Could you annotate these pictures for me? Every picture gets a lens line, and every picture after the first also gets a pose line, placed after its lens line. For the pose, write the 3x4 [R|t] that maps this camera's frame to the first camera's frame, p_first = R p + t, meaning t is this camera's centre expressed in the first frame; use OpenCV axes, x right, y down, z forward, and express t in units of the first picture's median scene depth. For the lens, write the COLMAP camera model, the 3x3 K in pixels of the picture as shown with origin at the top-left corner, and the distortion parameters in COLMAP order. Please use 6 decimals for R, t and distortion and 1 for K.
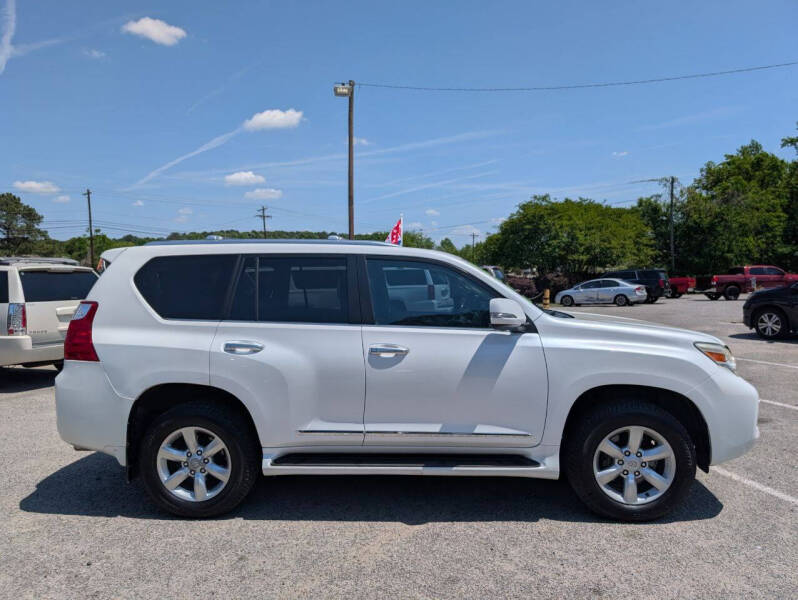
lens RADIAL K [[582.2, 0, 385.9], [0, 582.2, 293.5], [0, 0, 1]] dist [0.019739, -0.021149]
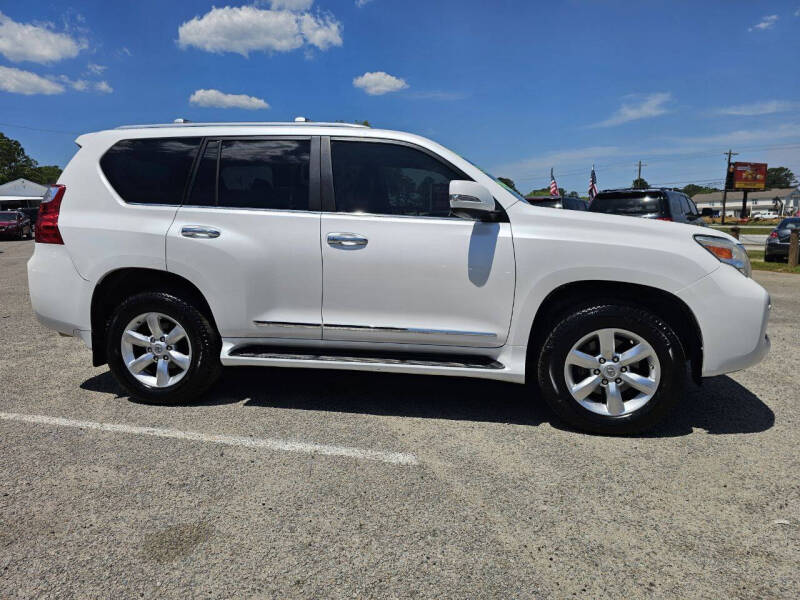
lens RADIAL K [[540.3, 0, 401.5], [0, 540.3, 294.4], [0, 0, 1]] dist [0.050700, -0.043126]
pose [[0.991326, 0.033514, -0.127081, 0.201529], [-0.018655, 0.993032, 0.116361, 0.082649], [0.130095, -0.112981, 0.985043, 0.150130]]
